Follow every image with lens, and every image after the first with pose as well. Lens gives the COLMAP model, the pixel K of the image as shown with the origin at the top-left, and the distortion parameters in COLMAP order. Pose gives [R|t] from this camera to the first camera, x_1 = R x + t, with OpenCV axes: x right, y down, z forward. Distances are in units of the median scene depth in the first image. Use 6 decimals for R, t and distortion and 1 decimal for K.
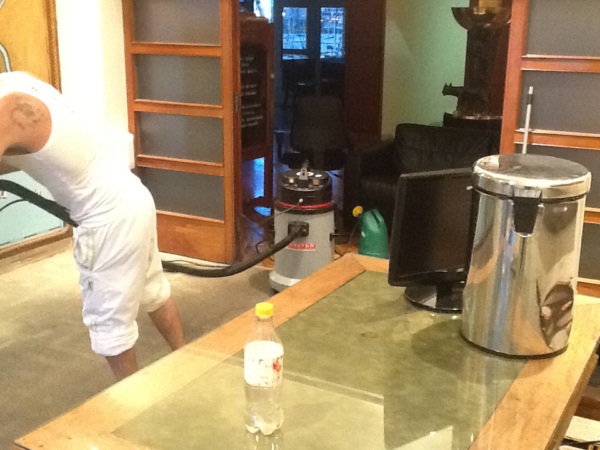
lens RADIAL K [[749.9, 0, 300.0], [0, 749.9, 225.0], [0, 0, 1]] dist [-0.022694, -0.021208]
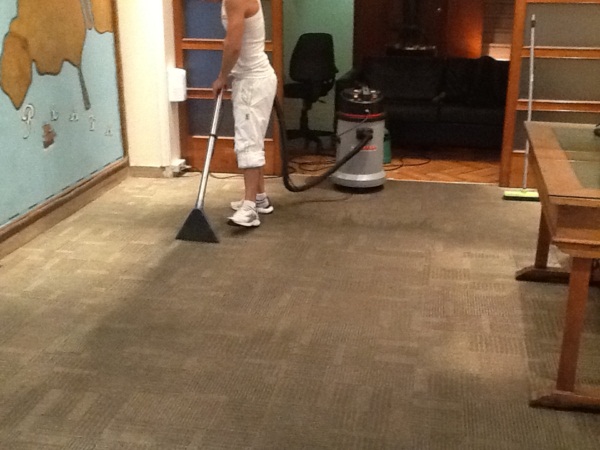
lens RADIAL K [[749.9, 0, 300.0], [0, 749.9, 225.0], [0, 0, 1]] dist [-0.022694, -0.021208]
pose [[0.949552, -0.106945, 0.294811, -0.493771], [0.089598, 0.993388, 0.071776, 0.057071], [-0.300538, -0.041740, 0.952856, -0.180305]]
